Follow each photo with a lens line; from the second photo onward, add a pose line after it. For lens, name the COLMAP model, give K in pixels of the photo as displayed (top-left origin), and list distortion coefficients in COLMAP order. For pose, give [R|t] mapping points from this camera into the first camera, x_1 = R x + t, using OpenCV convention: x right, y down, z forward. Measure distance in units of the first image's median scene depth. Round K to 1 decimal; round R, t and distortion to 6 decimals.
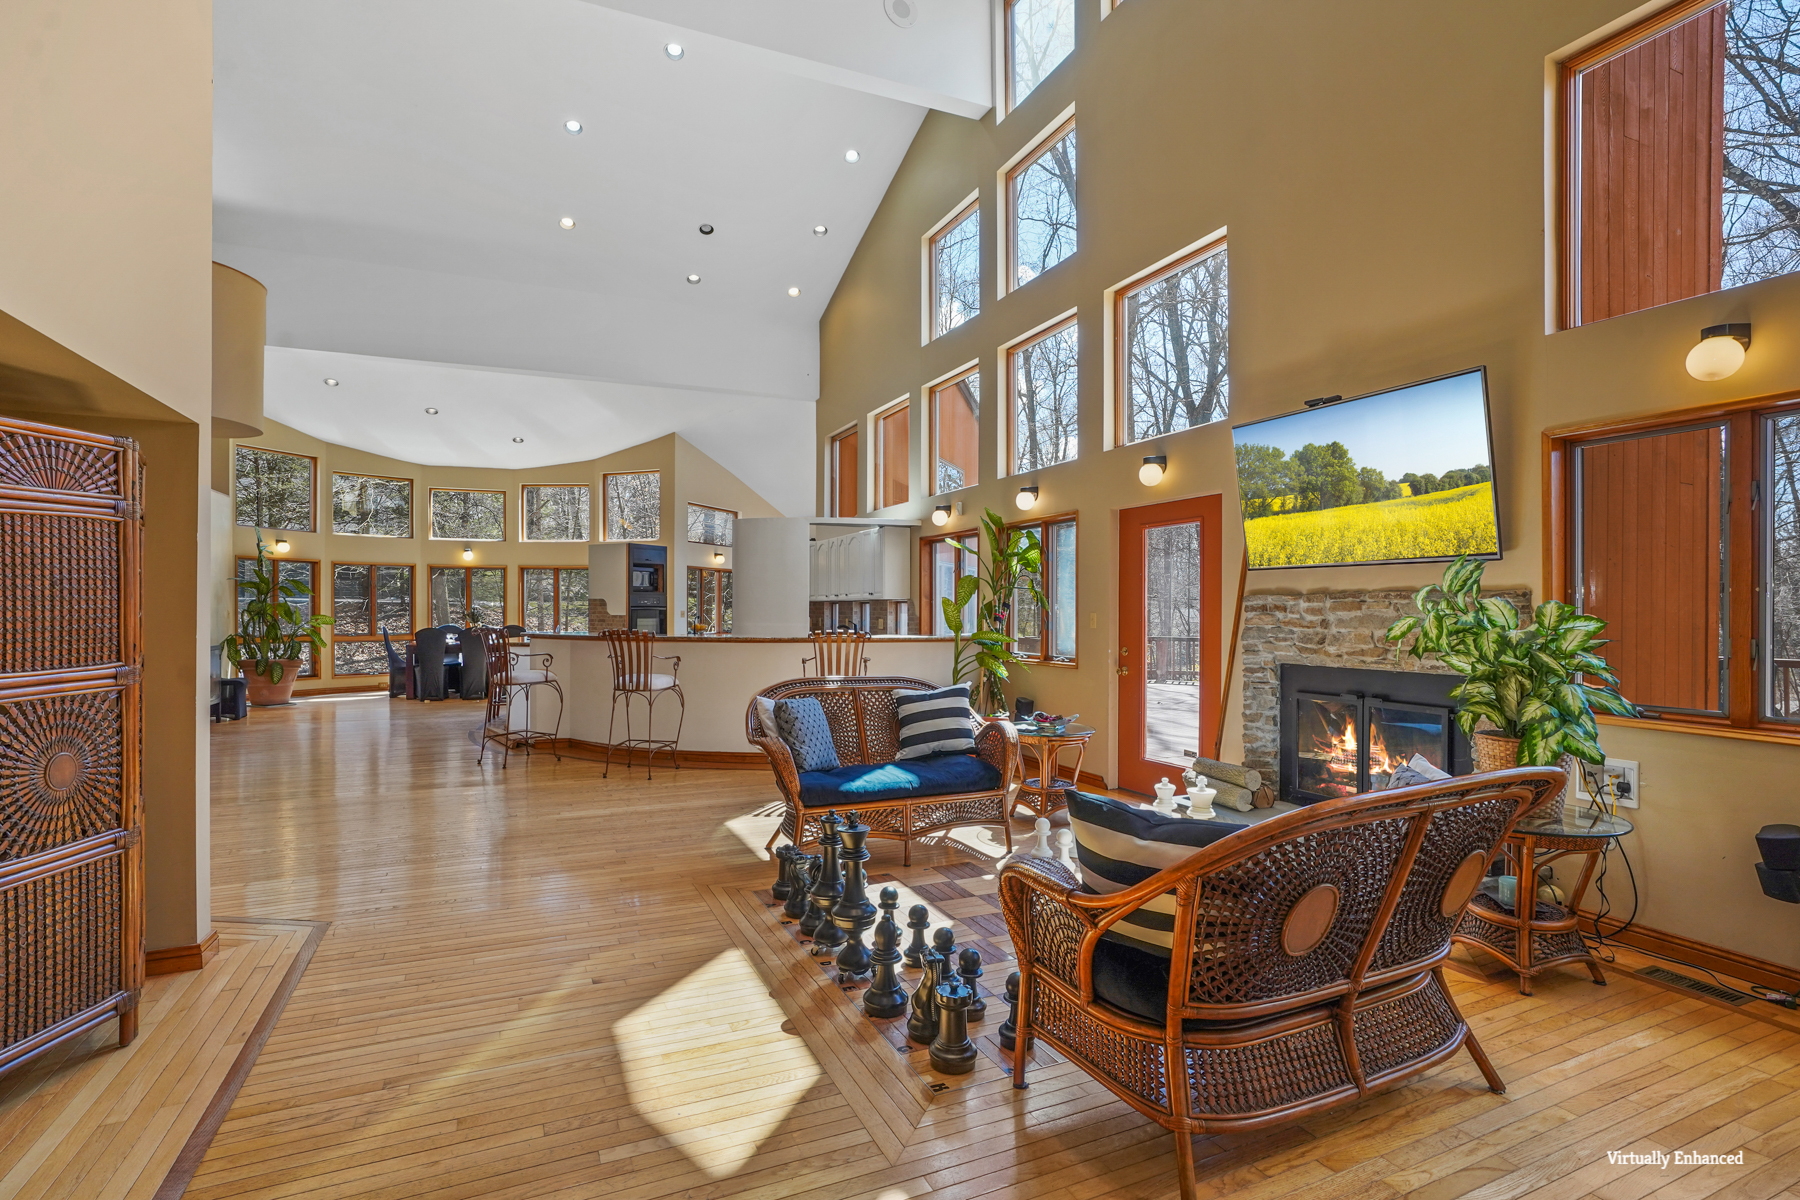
lens RADIAL K [[907.4, 0, 965.6], [0, 907.4, 605.2], [0, 0, 1]] dist [-0.000329, 0.035220]
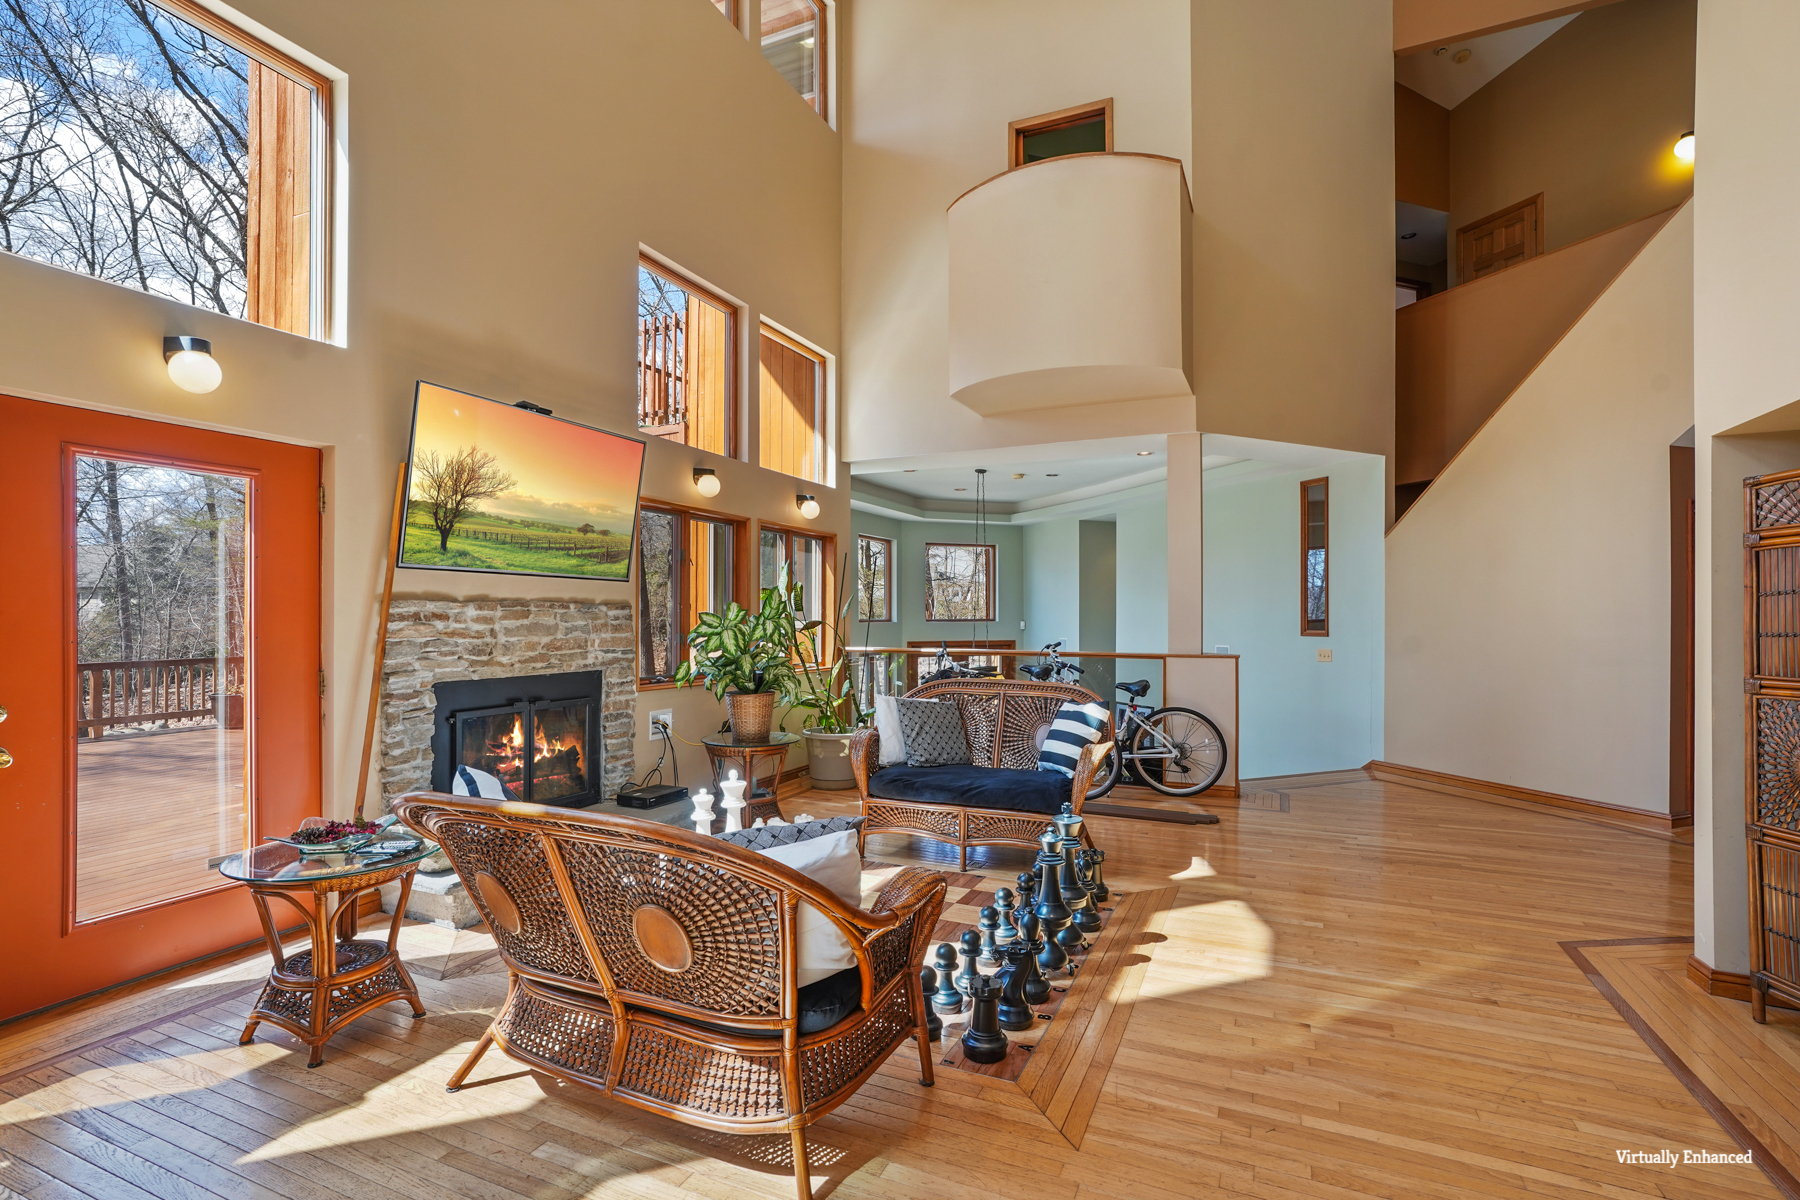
lens RADIAL K [[863.7, 0, 898.3], [0, 863.7, 606.0], [0, 0, 1]] dist [-0.051891, 0.022230]
pose [[-0.622409, 0.010822, 0.782617, -0.557105], [-0.001723, 0.999883, -0.015196, 0.004868], [-0.782690, -0.010806, -0.622318, 1.210043]]
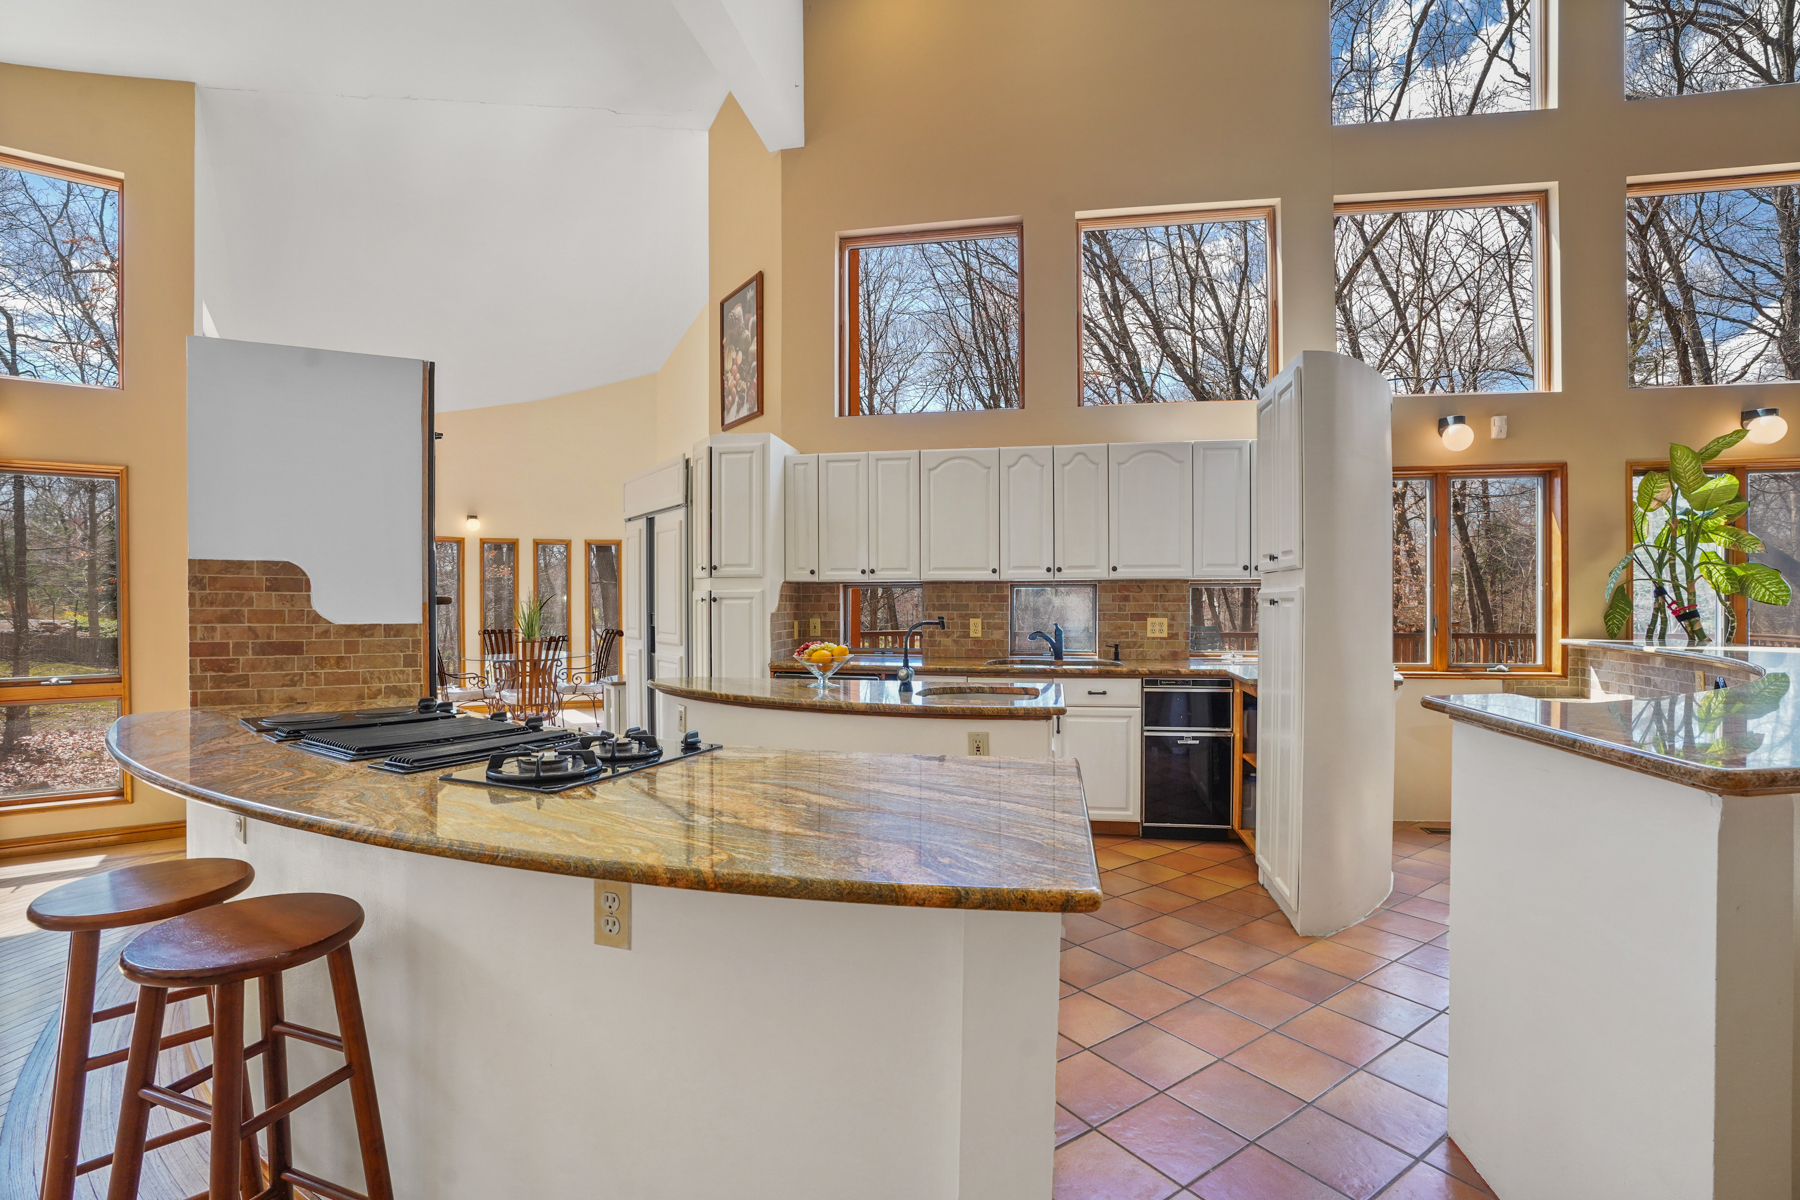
lens RADIAL K [[841.1, 0, 900.0], [0, 841.1, 600.0], [0, 0, 1]] dist [-0.050349, 0.013794]
pose [[0.604431, -0.003037, 0.796652, -1.158824], [-0.000632, 0.999991, 0.004291, 0.006304], [-0.796658, -0.003097, 0.604423, 1.724942]]
